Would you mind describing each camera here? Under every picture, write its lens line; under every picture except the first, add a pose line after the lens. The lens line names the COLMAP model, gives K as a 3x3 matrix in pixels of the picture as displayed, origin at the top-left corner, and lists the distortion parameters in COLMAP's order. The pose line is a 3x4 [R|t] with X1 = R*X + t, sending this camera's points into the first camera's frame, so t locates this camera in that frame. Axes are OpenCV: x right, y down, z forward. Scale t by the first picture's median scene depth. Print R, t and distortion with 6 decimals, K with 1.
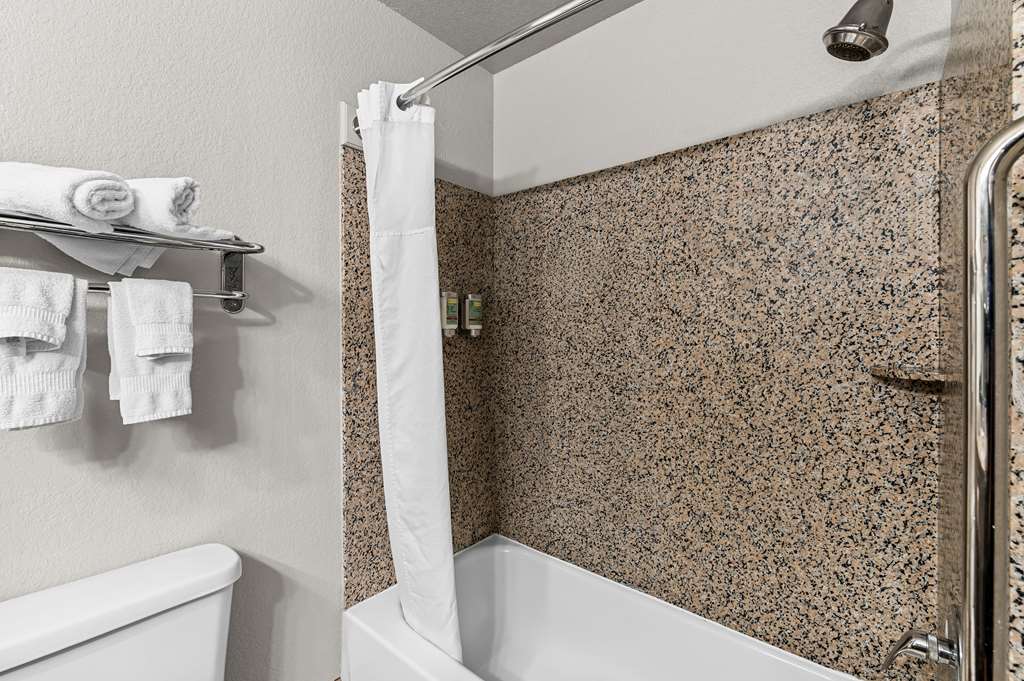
lens RADIAL K [[457.2, 0, 512.0], [0, 457.2, 340.5], [0, 0, 1]] dist [-0.000925, -0.000023]
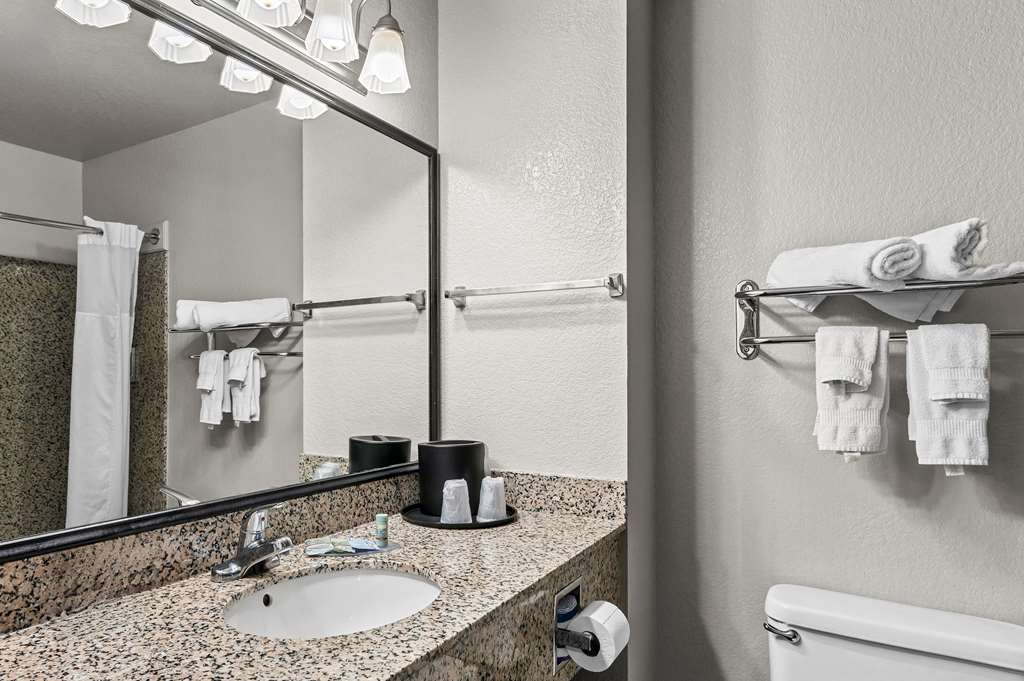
lens RADIAL K [[580.7, 0, 511.4], [0, 580.7, 346.2], [0, 0, 1]] dist [-0.000338, -0.000074]
pose [[0.196309, -0.045013, -0.979508, 0.293035], [-0.022919, 0.998462, -0.050477, 0.000646], [0.980274, 0.032359, 0.194976, -0.195850]]
